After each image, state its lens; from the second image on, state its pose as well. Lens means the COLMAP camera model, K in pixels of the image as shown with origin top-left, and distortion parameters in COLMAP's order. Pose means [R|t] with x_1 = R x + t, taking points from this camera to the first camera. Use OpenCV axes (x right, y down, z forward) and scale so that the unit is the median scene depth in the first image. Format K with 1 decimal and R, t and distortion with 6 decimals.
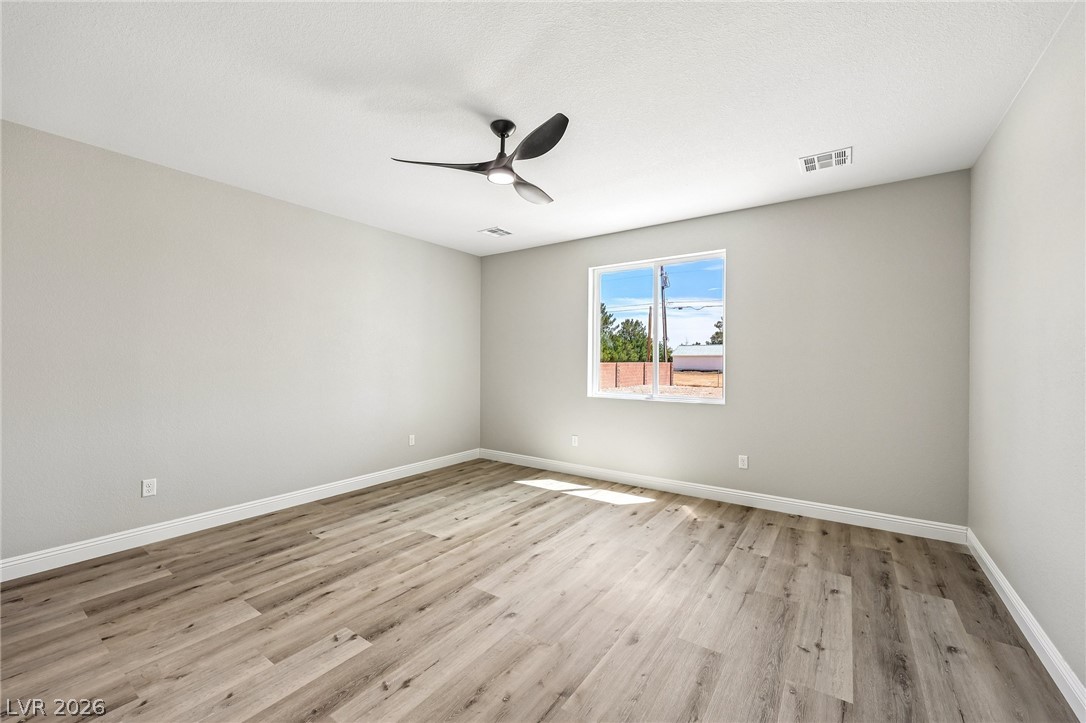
lens RADIAL K [[439.6, 0, 533.1], [0, 439.6, 360.2], [0, 0, 1]] dist [-0.000241, 0.000839]
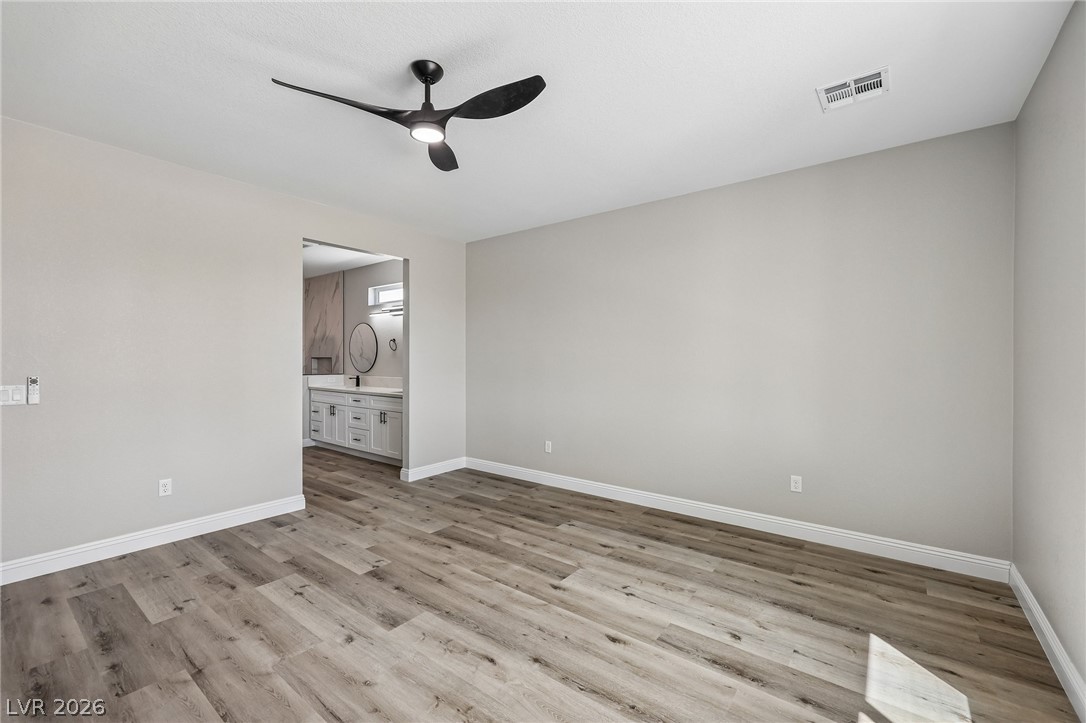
lens RADIAL K [[439.6, 0, 532.8], [0, 439.6, 362.1], [0, 0, 1]] dist [-0.000241, 0.000839]
pose [[-0.025824, 0.002325, -0.999664, 0.606053], [-0.001082, 0.999997, 0.002354, 0.002207], [0.999666, 0.001142, -0.025822, 1.000709]]
